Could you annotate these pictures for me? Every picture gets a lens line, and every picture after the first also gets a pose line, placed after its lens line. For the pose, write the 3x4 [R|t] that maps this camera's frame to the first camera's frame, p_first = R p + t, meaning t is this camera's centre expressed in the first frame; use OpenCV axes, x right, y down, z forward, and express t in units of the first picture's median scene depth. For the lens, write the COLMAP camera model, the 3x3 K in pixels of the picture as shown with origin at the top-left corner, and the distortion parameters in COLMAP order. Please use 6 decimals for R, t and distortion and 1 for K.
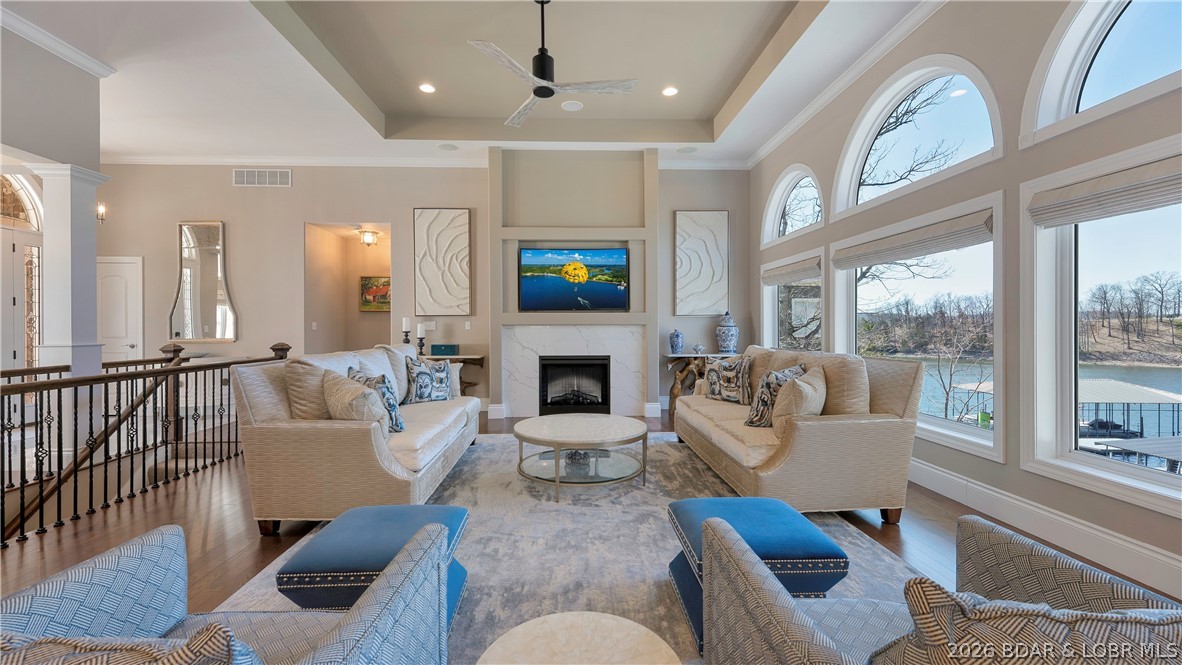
lens RADIAL K [[483.3, 0, 589.1], [0, 483.3, 327.0], [0, 0, 1]] dist [0.010548, -0.000035]
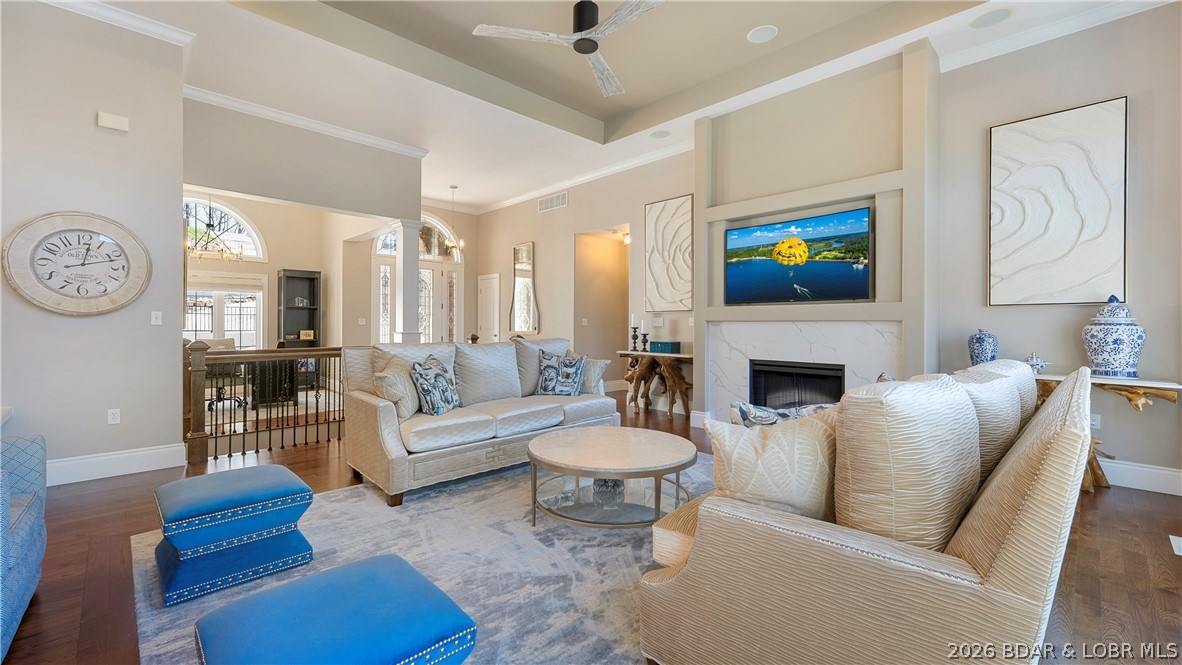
lens RADIAL K [[483.3, 0, 588.7], [0, 483.3, 325.8], [0, 0, 1]] dist [0.010548, -0.000035]
pose [[0.662925, 0.007782, -0.748645, 0.328071], [-0.007790, 0.999964, 0.003497, 0.002937], [0.748645, 0.003513, 0.662961, 0.261256]]
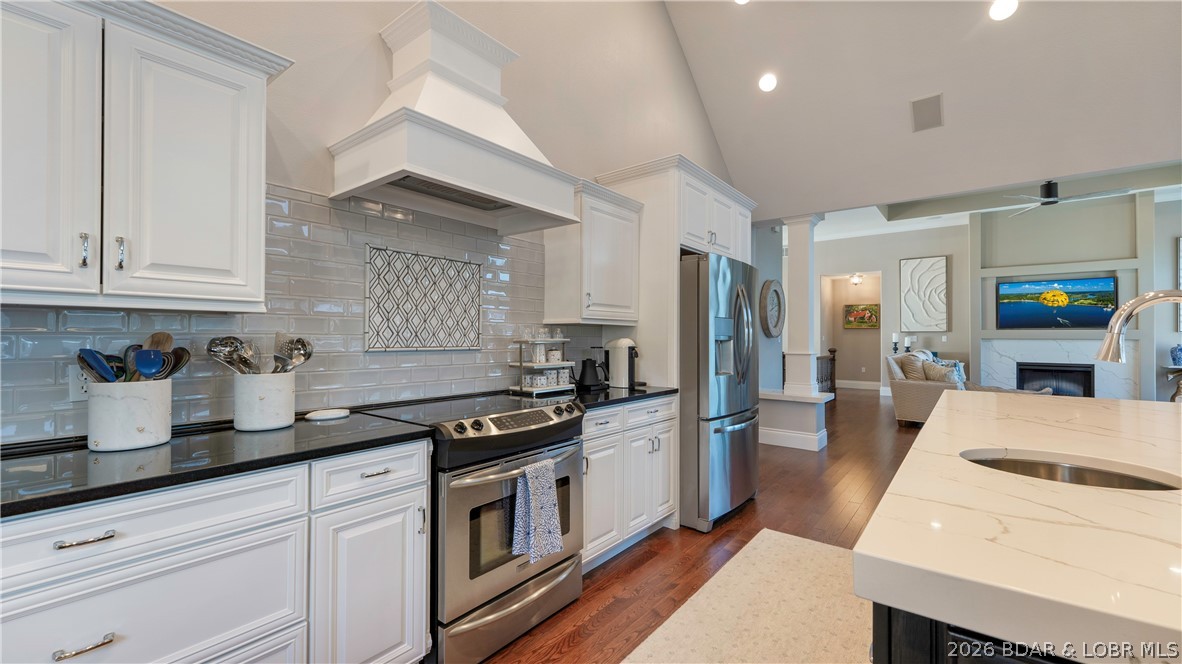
lens RADIAL K [[483.3, 0, 584.7], [0, 483.3, 332.1], [0, 0, 1]] dist [0.010548, -0.000035]
pose [[0.755067, 0.000010, -0.655648, -0.120906], [-0.008179, 0.999922, -0.009404, -0.000717], [0.655597, 0.012464, 0.755008, -0.800690]]
